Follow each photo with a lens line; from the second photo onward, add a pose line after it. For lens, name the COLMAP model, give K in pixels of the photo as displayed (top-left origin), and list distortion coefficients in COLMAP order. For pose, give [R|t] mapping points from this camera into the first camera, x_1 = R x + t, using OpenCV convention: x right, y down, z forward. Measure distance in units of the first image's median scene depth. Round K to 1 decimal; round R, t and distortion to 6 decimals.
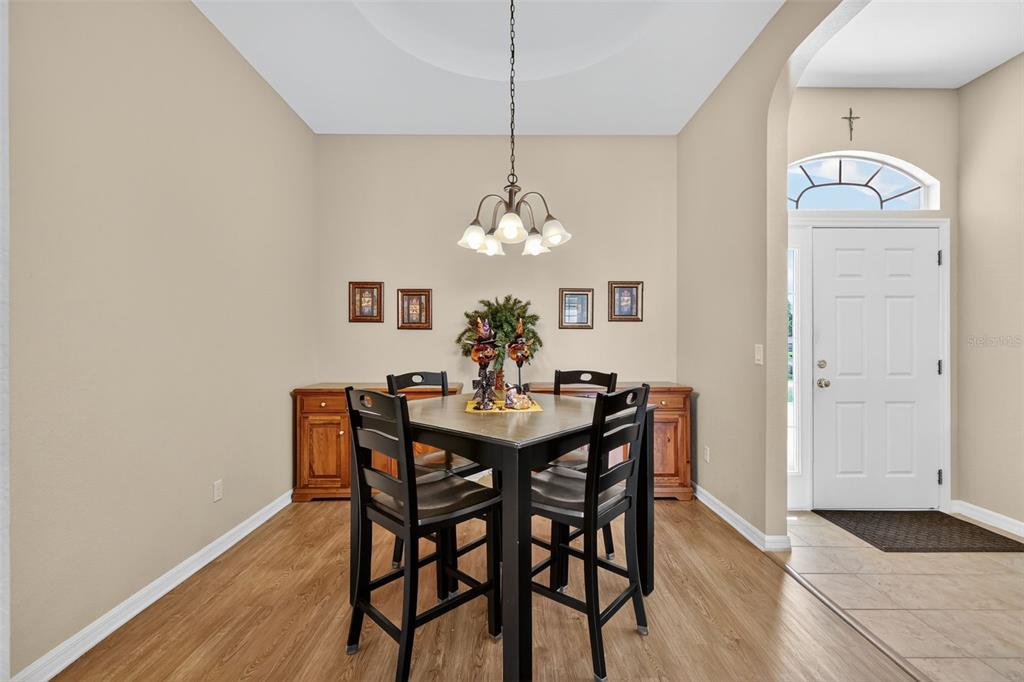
lens RADIAL K [[444.7, 0, 511.4], [0, 444.7, 341.0], [0, 0, 1]] dist [-0.000957, -0.000101]
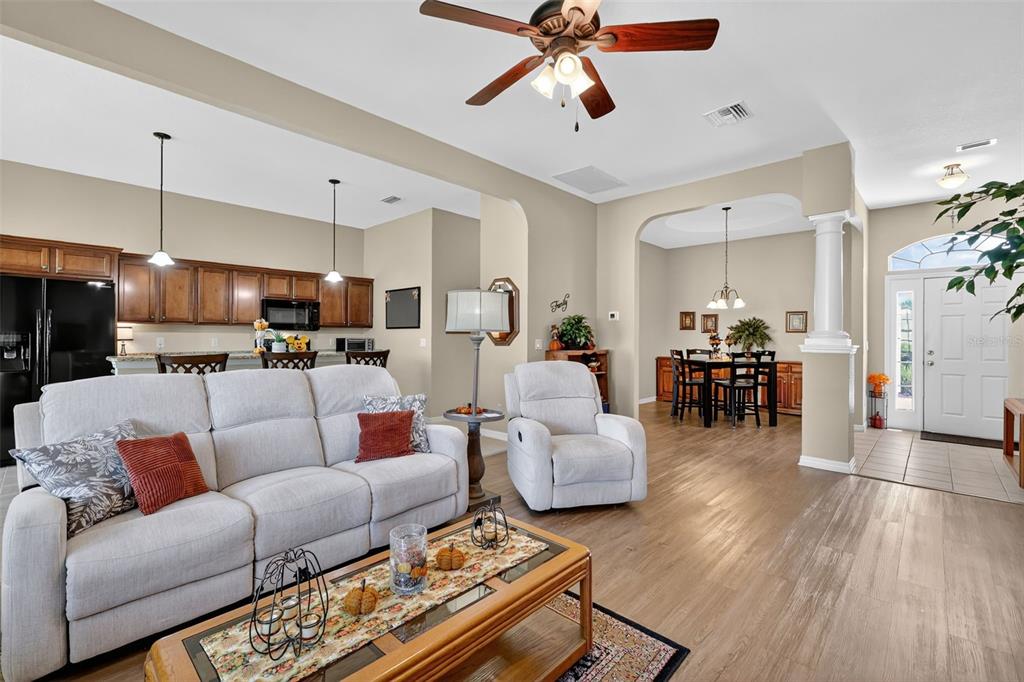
lens RADIAL K [[444.7, 0, 514.0], [0, 444.7, 337.1], [0, 0, 1]] dist [-0.000957, -0.000101]
pose [[0.720096, 0.004855, -0.693858, 0.614473], [-0.003986, 0.999988, 0.002861, -0.007693], [0.693863, 0.000706, 0.720106, -1.255362]]
